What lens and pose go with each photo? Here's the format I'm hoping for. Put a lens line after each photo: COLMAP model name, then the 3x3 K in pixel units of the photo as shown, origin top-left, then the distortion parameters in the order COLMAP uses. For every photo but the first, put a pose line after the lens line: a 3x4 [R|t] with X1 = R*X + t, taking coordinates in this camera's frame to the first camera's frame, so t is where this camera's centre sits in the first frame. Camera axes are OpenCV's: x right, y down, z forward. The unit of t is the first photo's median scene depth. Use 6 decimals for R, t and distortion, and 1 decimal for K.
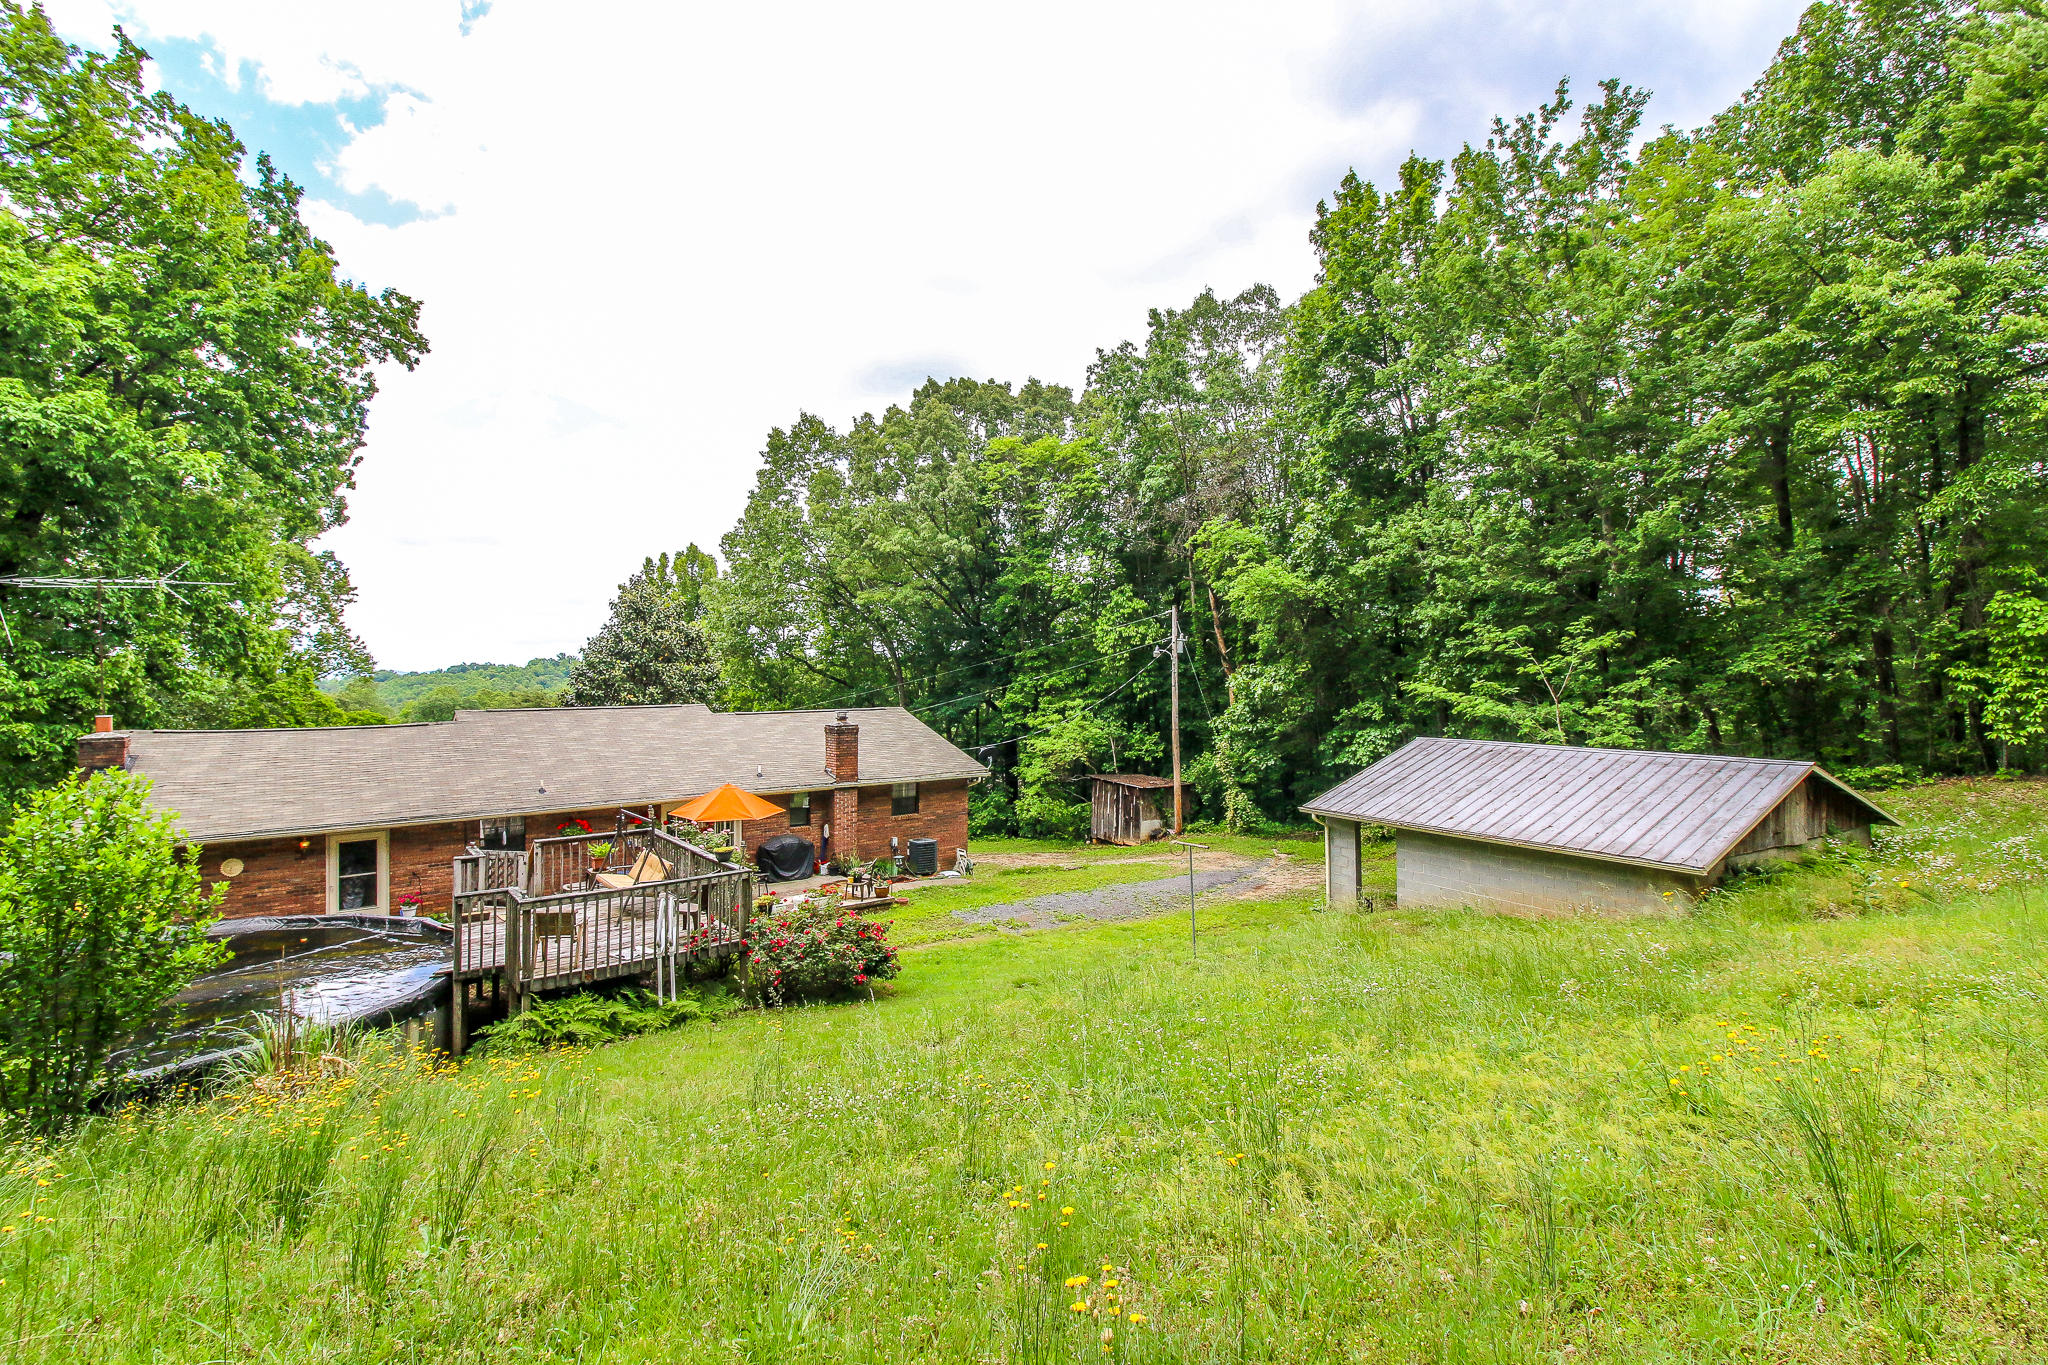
lens RADIAL K [[941.7, 0, 1025.8], [0, 941.7, 670.4], [0, 0, 1]] dist [0.015388, -0.012027]
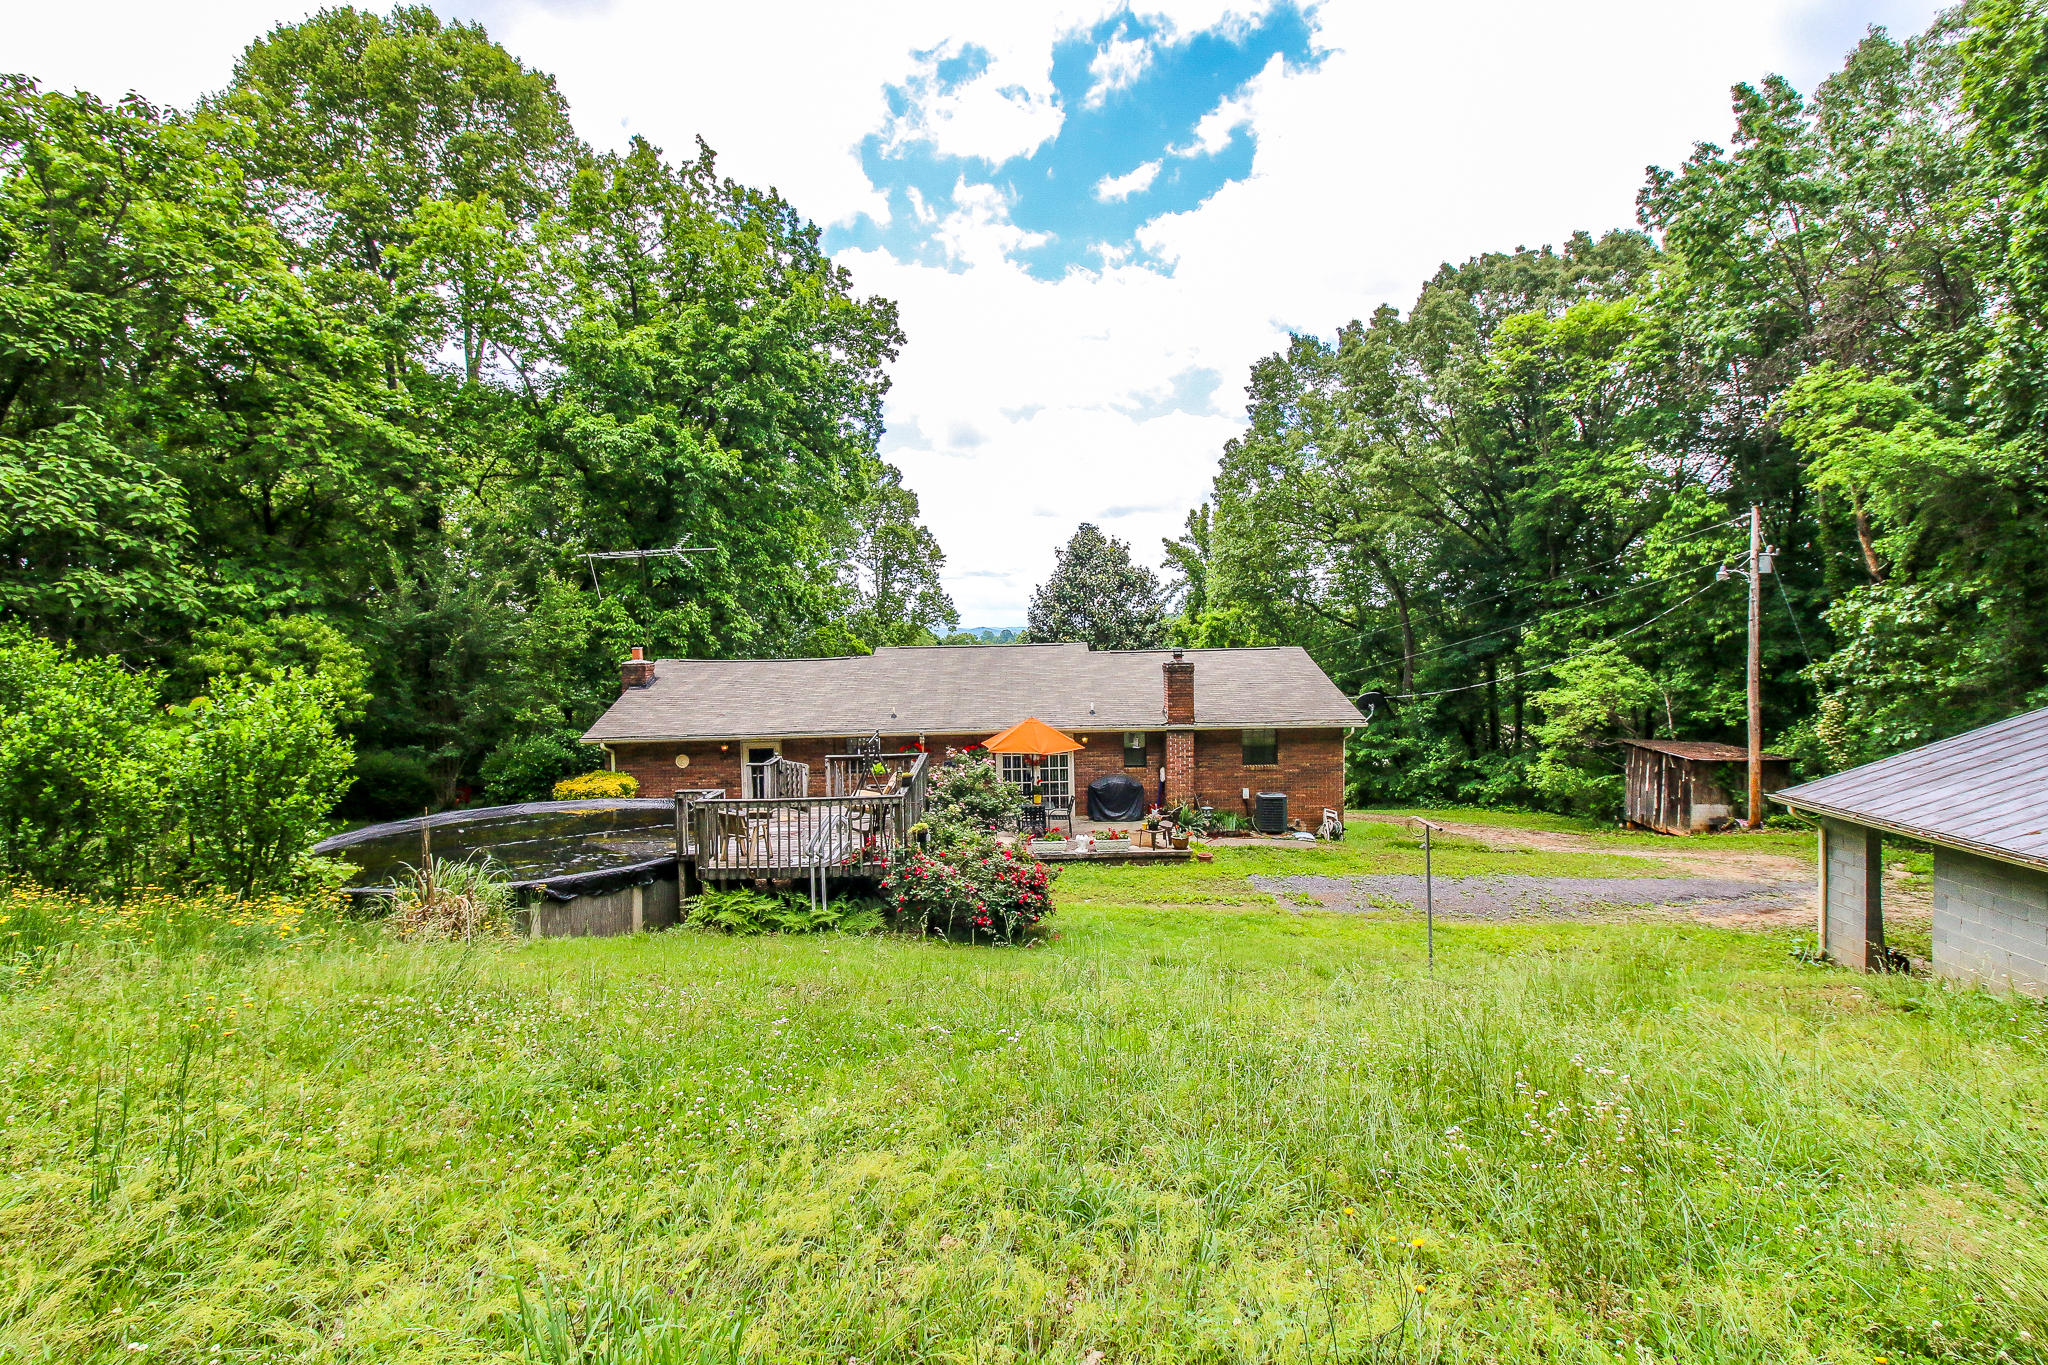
lens RADIAL K [[941.0, 0, 1024.0], [0, 941.0, 682.5], [0, 0, 1]] dist [0.012562, -0.013534]
pose [[0.801498, 0.021306, -0.597618, 0.171969], [0.016928, 0.998156, 0.058289, 0.015020], [0.597758, -0.056835, 0.799660, 0.120983]]
